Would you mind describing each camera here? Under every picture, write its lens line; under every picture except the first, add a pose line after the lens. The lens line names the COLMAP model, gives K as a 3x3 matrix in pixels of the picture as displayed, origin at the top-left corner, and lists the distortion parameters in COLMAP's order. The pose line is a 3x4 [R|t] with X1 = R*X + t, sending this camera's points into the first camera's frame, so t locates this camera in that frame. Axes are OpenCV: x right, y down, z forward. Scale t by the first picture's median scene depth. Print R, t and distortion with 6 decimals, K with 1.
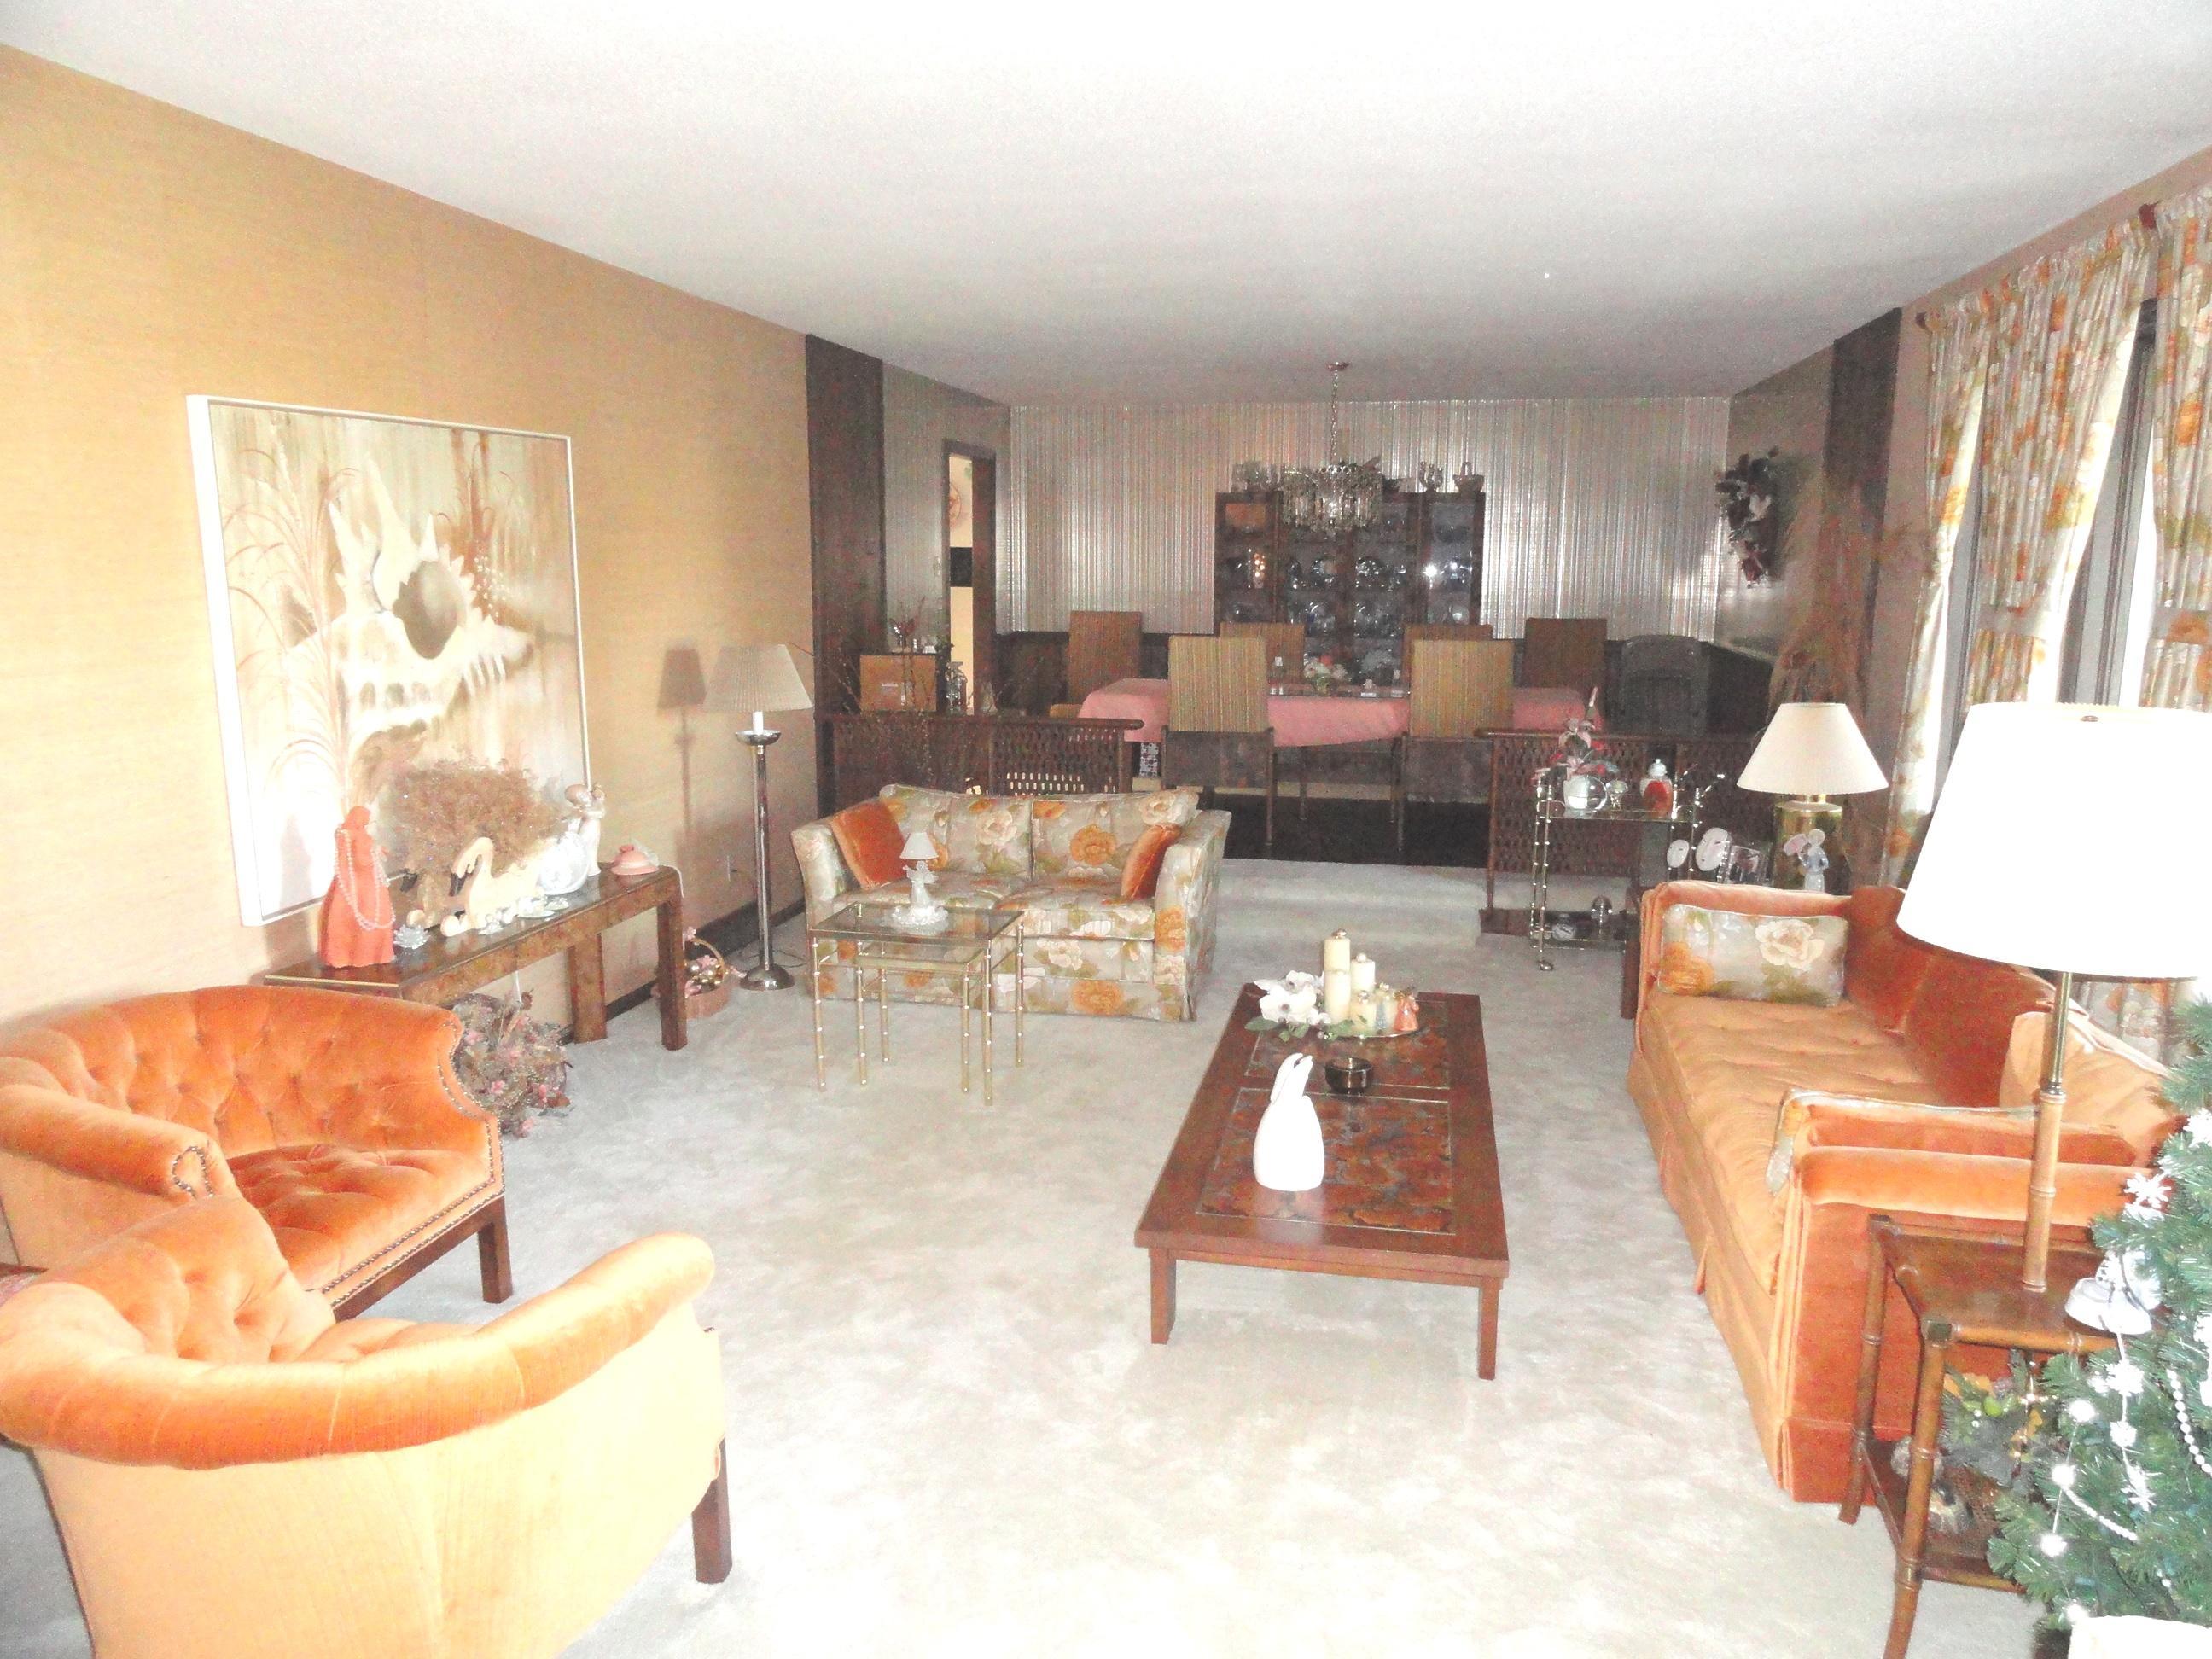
lens RADIAL K [[1554.6, 0, 1112.9], [0, 1554.6, 837.8], [0, 0, 1]] dist [0.008102, 0.001924]
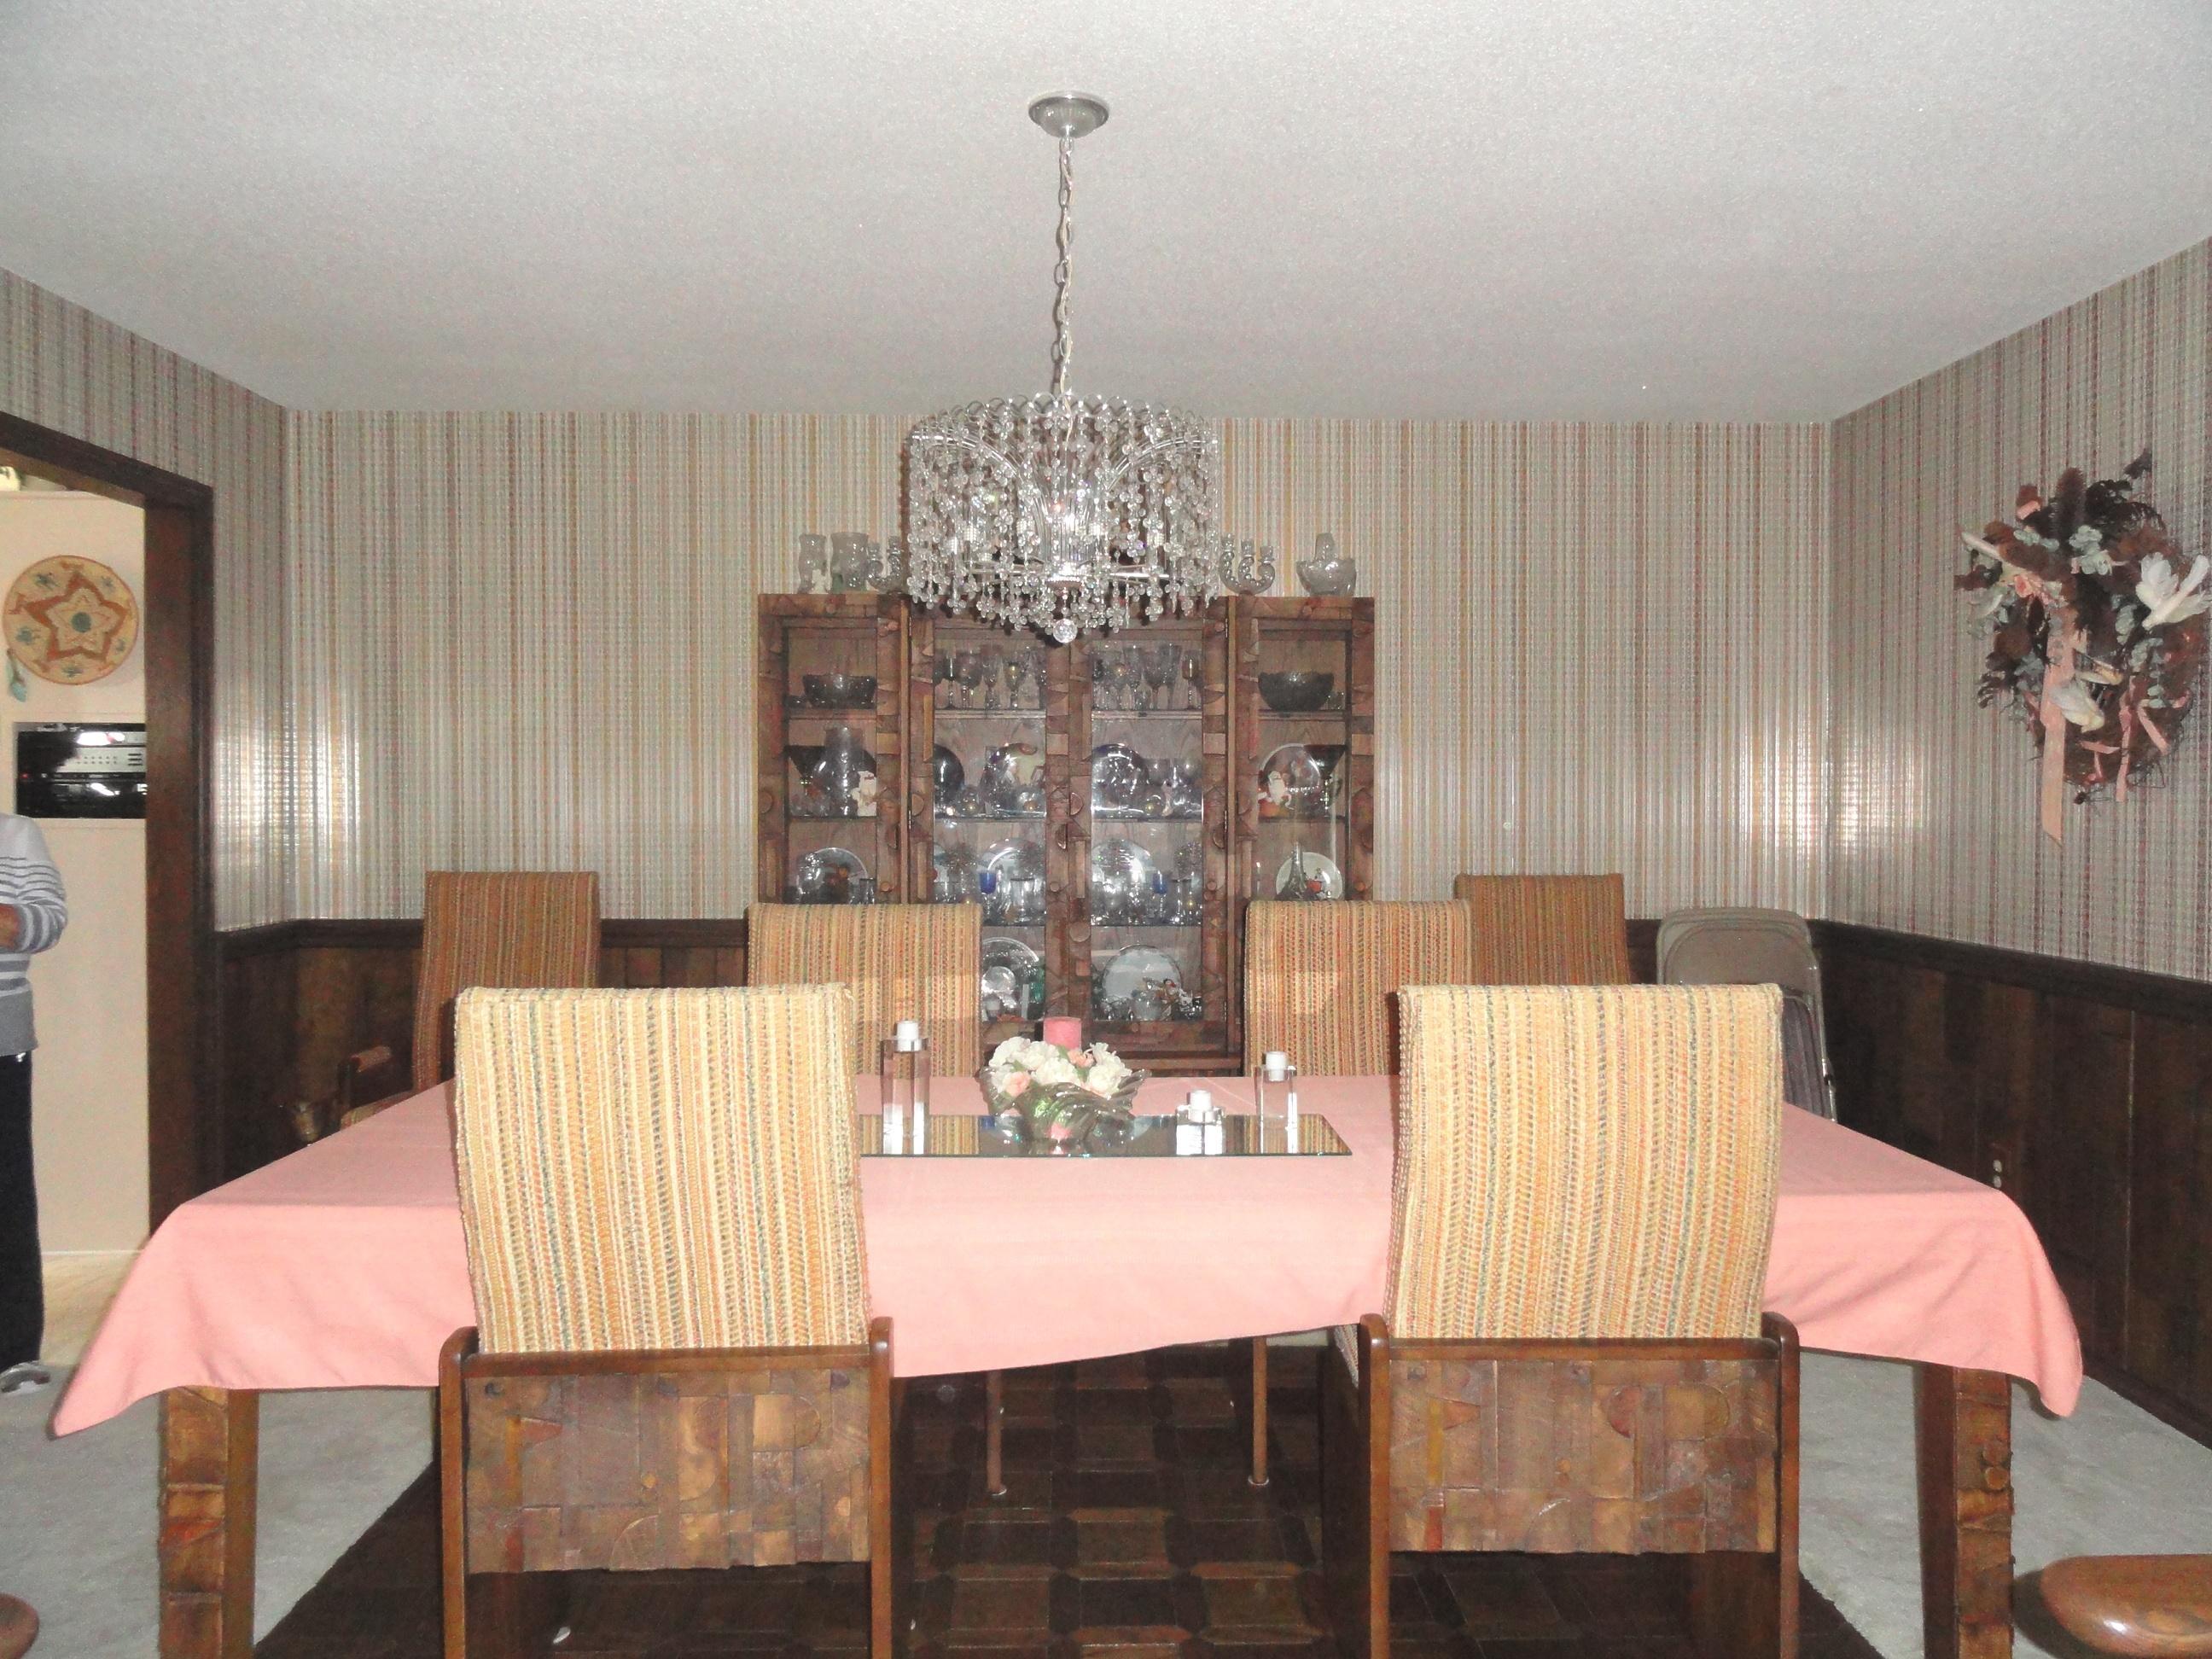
lens RADIAL K [[1554.6, 0, 1111.2], [0, 1554.6, 826.9], [0, 0, 1]] dist [0.008102, 0.001924]
pose [[0.975043, -0.008092, 0.221870, 0.065789], [0.043804, 0.986704, -0.156516, -0.088865], [-0.217654, 0.162329, 0.962433, 0.582546]]
